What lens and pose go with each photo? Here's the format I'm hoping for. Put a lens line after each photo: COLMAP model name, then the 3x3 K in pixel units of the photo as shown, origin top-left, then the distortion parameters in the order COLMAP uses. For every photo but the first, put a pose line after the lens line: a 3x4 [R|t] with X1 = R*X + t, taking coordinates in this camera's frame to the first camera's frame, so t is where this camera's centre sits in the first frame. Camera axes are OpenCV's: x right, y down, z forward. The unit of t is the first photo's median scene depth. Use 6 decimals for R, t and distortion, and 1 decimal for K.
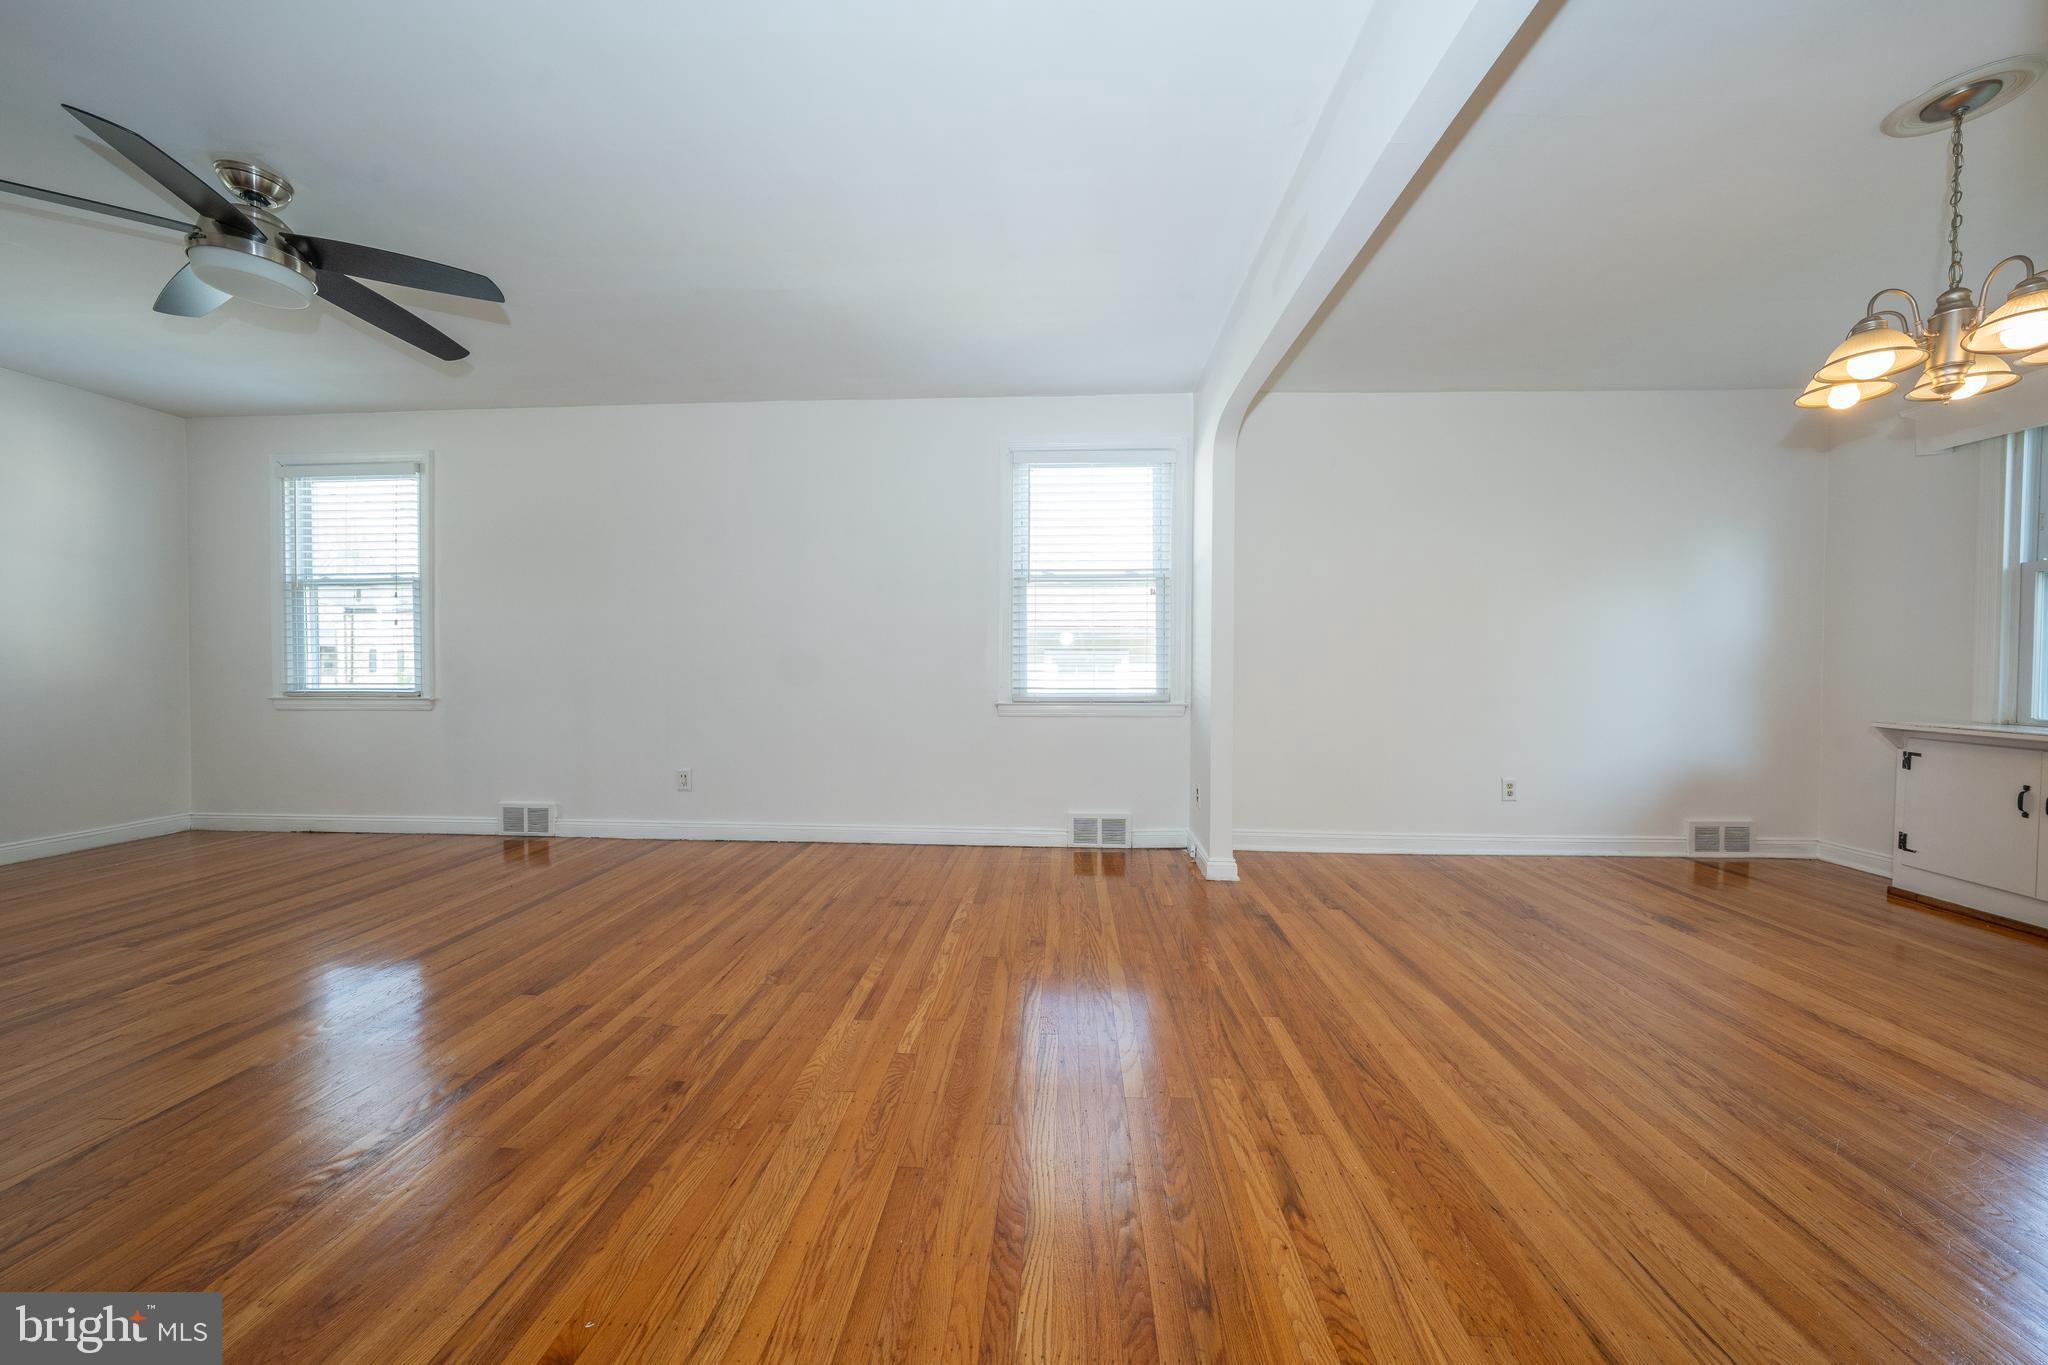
lens RADIAL K [[733.0, 0, 1023.9], [0, 733.0, 671.8], [0, 0, 1]] dist [-0.027258, 0.006454]
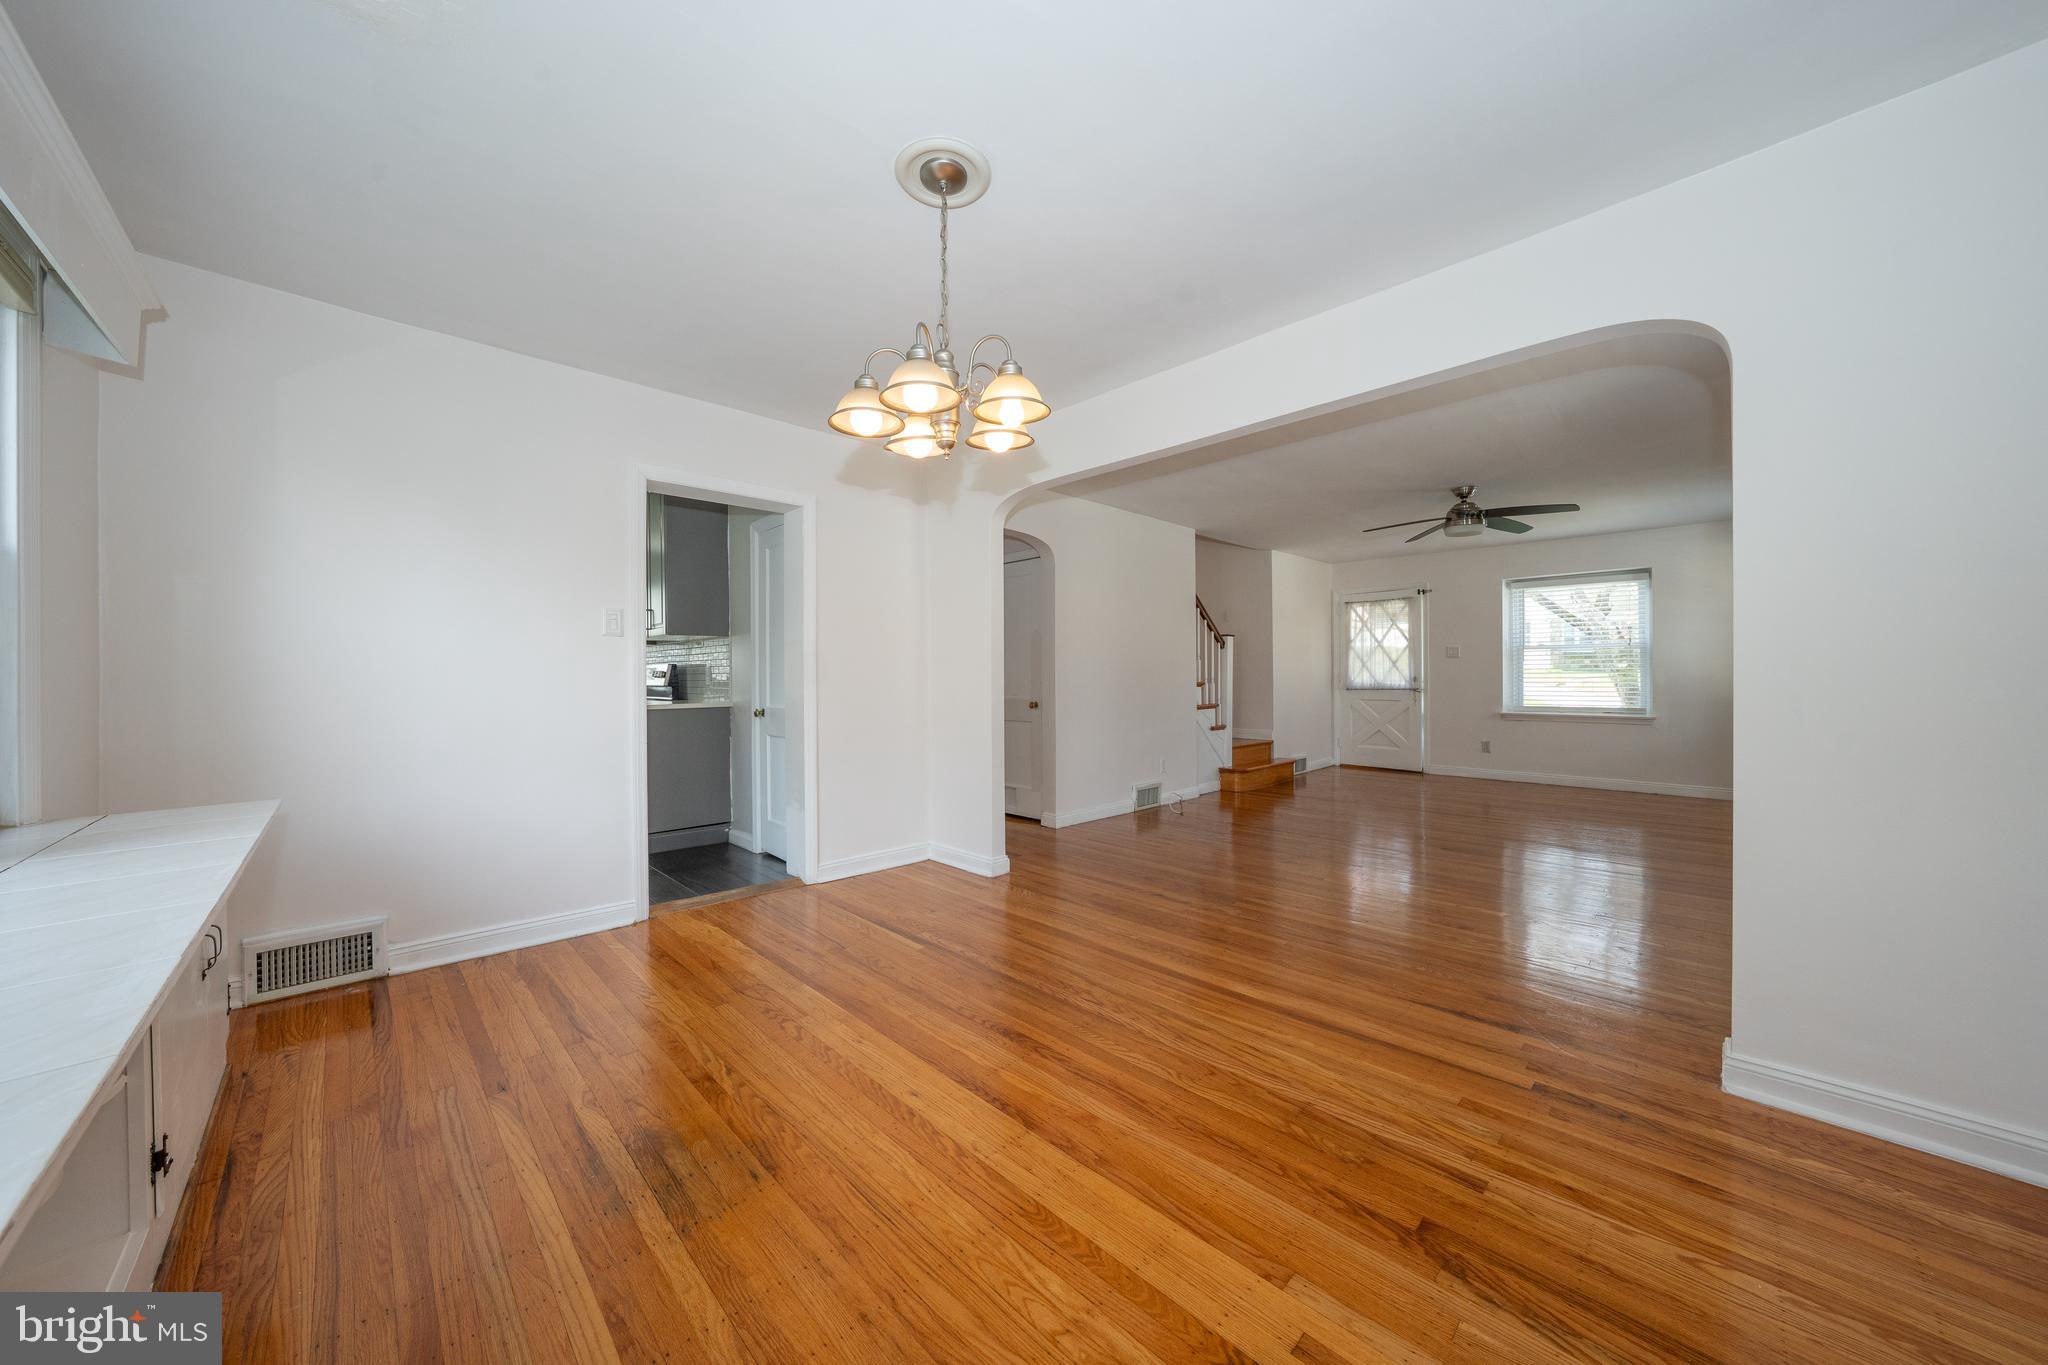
lens RADIAL K [[704.7, 0, 1025.2], [0, 704.7, 677.2], [0, 0, 1]] dist [-0.028051, 0.005594]
pose [[-0.673467, -0.000178, -0.739217, 0.930040], [-0.007775, 0.999946, 0.006842, -0.031988], [0.739176, 0.010355, -0.673433, 0.838297]]
